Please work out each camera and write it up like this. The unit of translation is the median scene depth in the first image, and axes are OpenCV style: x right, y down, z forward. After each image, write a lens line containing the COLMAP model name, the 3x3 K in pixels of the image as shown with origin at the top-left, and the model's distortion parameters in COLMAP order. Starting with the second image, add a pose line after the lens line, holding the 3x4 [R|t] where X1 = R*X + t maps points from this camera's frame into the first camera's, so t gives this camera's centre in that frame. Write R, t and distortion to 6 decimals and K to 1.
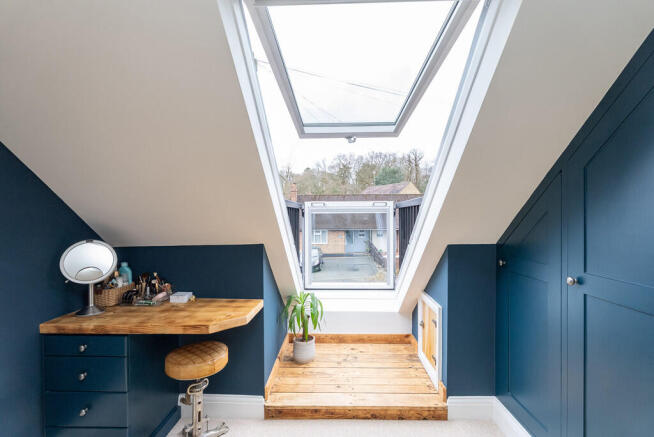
lens RADIAL K [[292.6, 0, 328.7], [0, 292.6, 218.9], [0, 0, 1]] dist [0.000341, 0.000032]
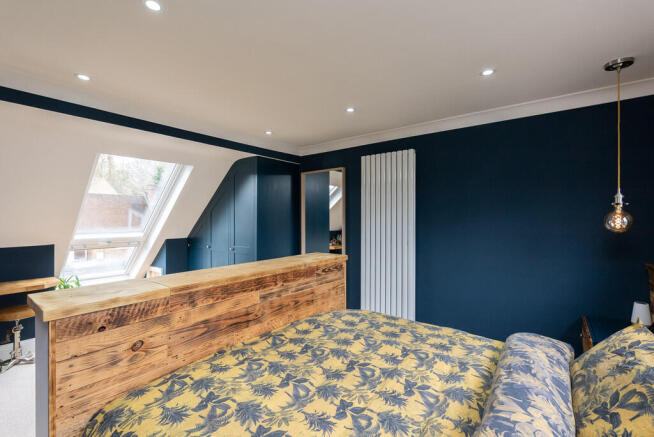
lens RADIAL K [[292.6, 0, 328.0], [0, 292.6, 219.6], [0, 0, 1]] dist [0.000341, 0.000032]
pose [[0.595363, 0.001099, 0.803456, -0.645758], [0.002945, 0.999989, -0.003551, -0.051006], [-0.803451, 0.004480, 0.595354, -1.313756]]
